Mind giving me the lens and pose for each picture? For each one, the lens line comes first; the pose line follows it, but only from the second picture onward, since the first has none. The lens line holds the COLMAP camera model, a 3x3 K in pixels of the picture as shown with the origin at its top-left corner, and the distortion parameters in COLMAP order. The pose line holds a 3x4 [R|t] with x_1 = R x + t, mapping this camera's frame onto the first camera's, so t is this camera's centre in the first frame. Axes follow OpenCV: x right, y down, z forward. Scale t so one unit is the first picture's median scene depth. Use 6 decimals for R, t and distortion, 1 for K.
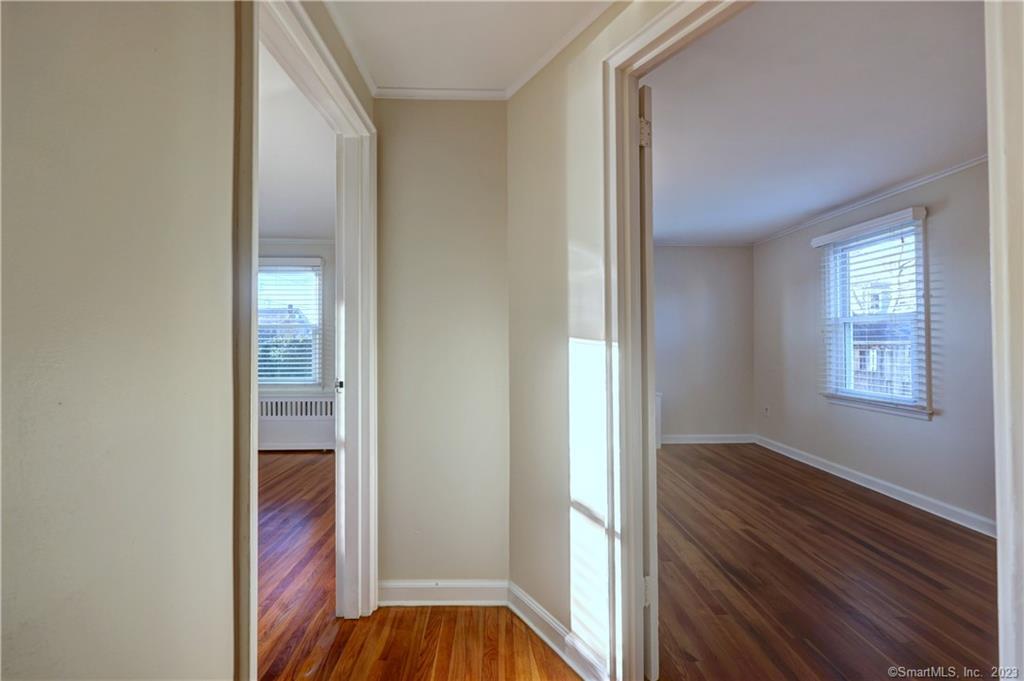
lens RADIAL K [[414.9, 0, 512.0], [0, 414.9, 340.5], [0, 0, 1]] dist [-0.000134, -0.000027]
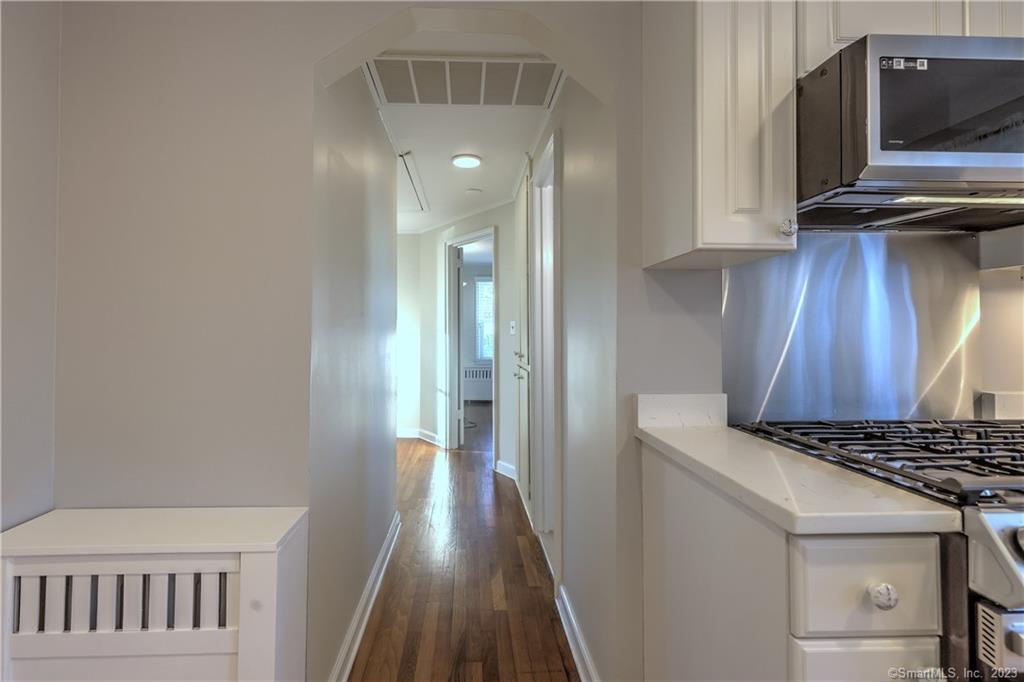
lens RADIAL K [[468.4, 0, 512.0], [0, 468.4, 341.0], [0, 0, 1]] dist [0.000380, 0.000082]
pose [[0.998229, 0.000810, 0.059477, 0.508859], [-0.002153, 0.999744, 0.022522, -0.022531], [-0.059443, -0.022610, 0.997976, -2.494813]]
